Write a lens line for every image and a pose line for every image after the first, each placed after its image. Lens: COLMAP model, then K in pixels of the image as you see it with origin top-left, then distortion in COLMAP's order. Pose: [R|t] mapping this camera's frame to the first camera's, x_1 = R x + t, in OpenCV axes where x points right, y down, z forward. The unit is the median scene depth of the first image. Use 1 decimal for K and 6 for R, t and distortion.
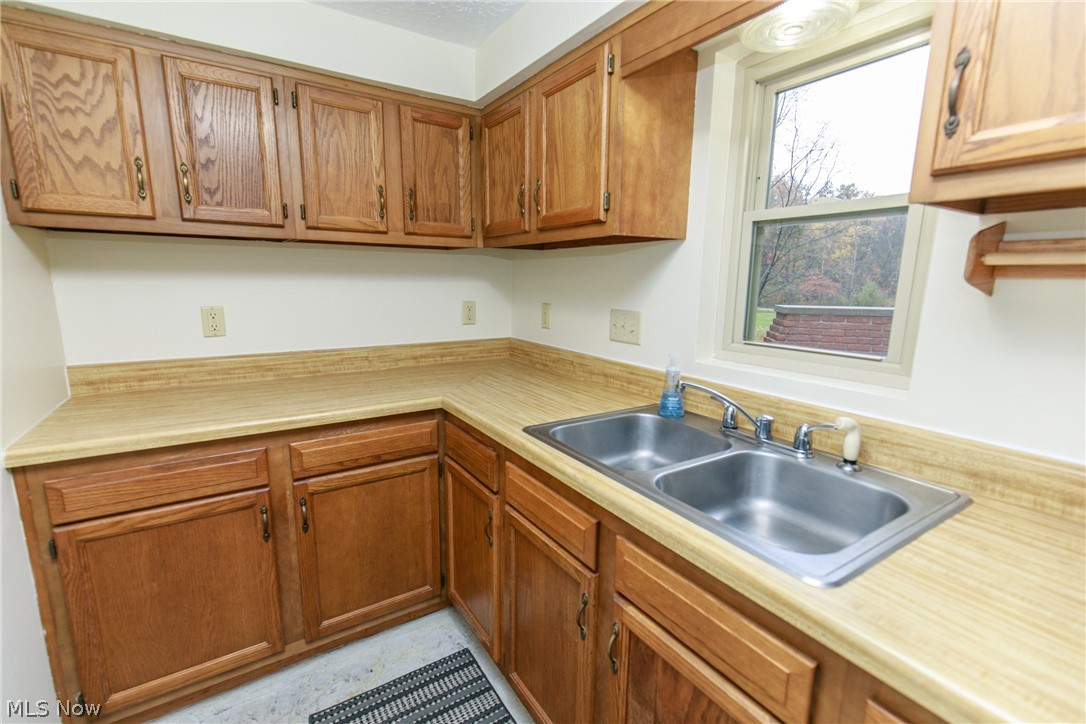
lens RADIAL K [[484.5, 0, 541.1], [0, 484.5, 372.2], [0, 0, 1]] dist [0.001882, 0.000235]
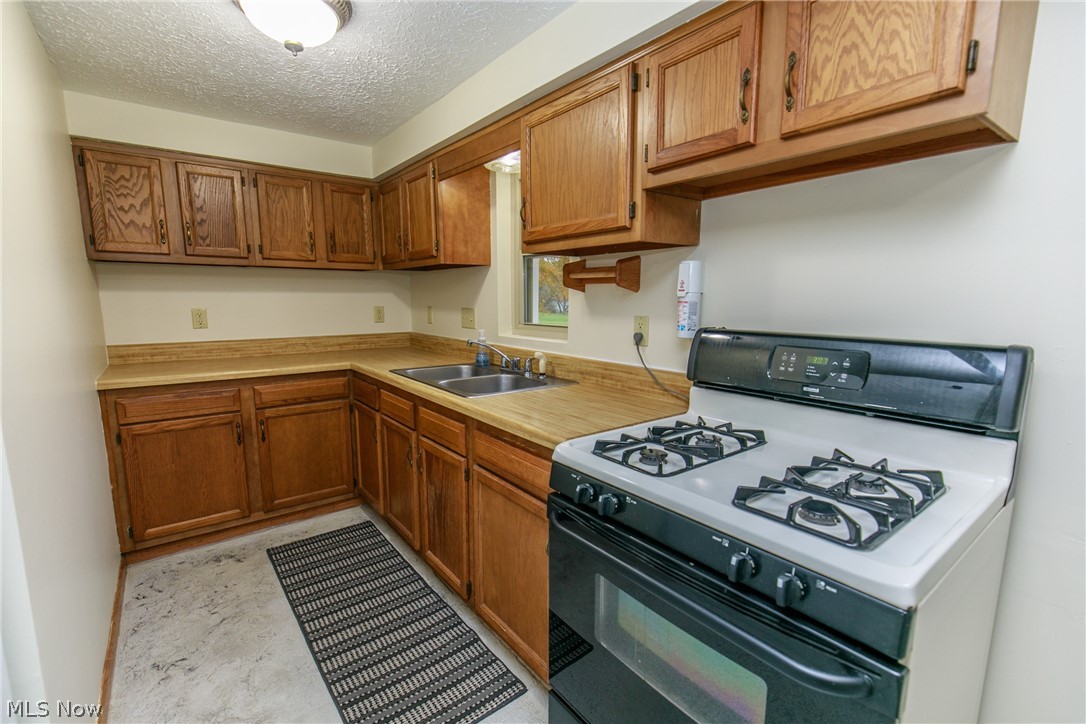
lens RADIAL K [[484.5, 0, 541.1], [0, 484.5, 372.2], [0, 0, 1]] dist [0.001882, 0.000235]
pose [[0.996441, -0.022186, 0.081323, 0.328491], [0.025031, 0.999104, -0.034127, 0.172999], [-0.080493, 0.036041, 0.996103, -0.732279]]
